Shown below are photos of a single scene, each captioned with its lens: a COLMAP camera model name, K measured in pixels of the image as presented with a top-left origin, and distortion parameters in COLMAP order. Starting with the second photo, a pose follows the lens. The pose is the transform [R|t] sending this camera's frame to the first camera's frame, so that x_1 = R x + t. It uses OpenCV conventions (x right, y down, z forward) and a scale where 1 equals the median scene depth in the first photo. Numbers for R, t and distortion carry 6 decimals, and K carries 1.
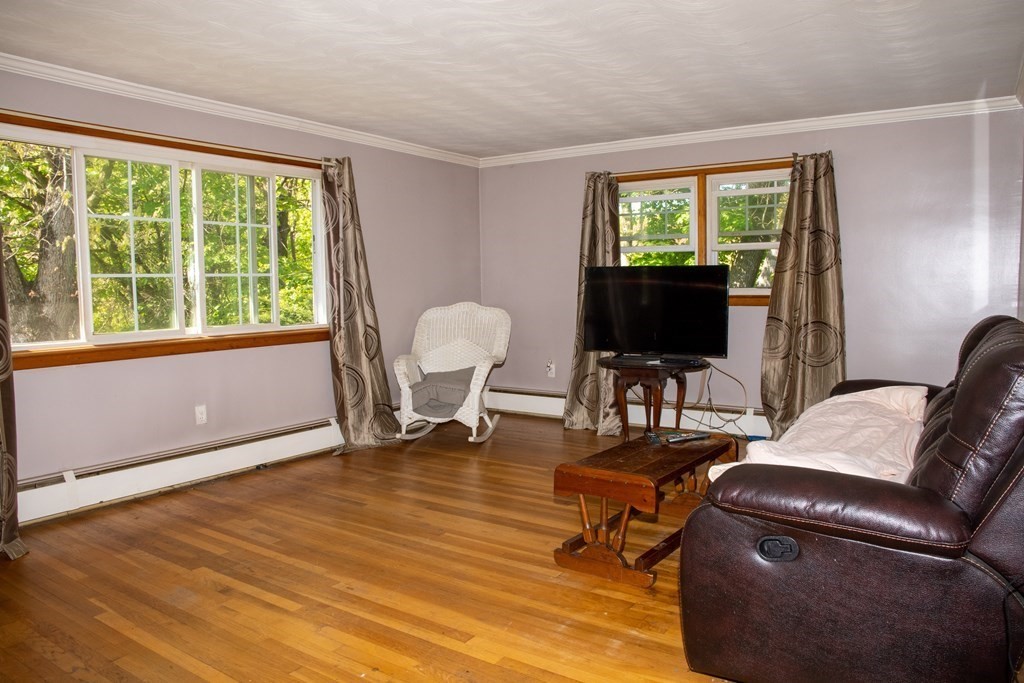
lens RADIAL K [[711.1, 0, 512.0], [0, 711.1, 341.5], [0, 0, 1]] dist [-0.102330, 0.001301]
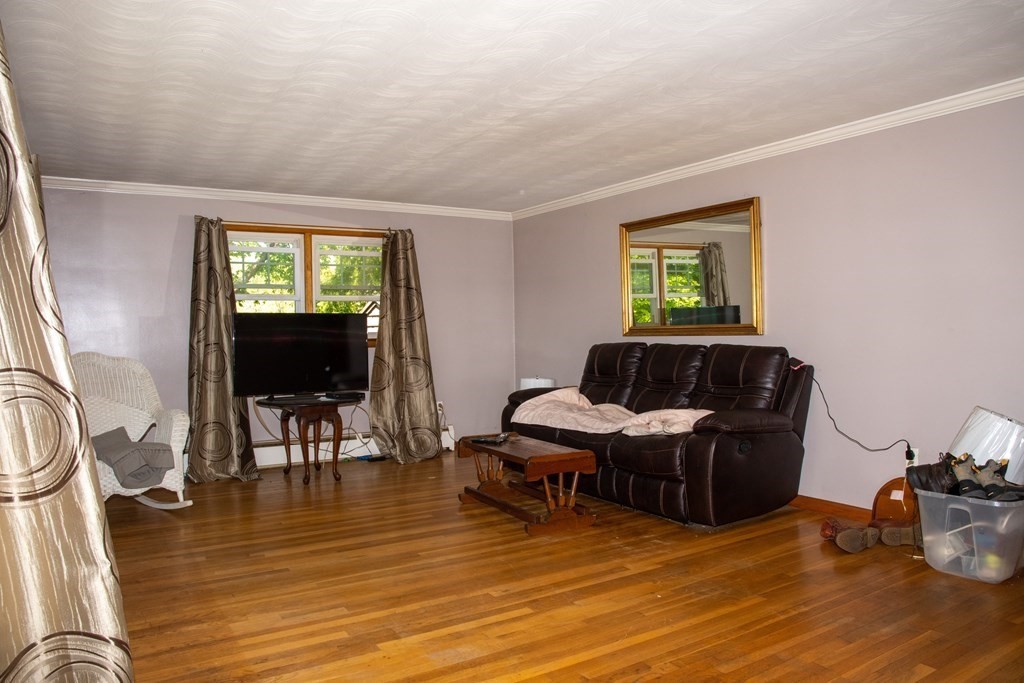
lens RADIAL K [[711.1, 0, 512.0], [0, 711.1, 341.5], [0, 0, 1]] dist [-0.102330, 0.001301]
pose [[0.410876, -0.005099, 0.911677, -0.895876], [0.079930, 0.996335, -0.030451, -0.005401], [-0.908180, 0.085382, 0.409778, 0.358685]]
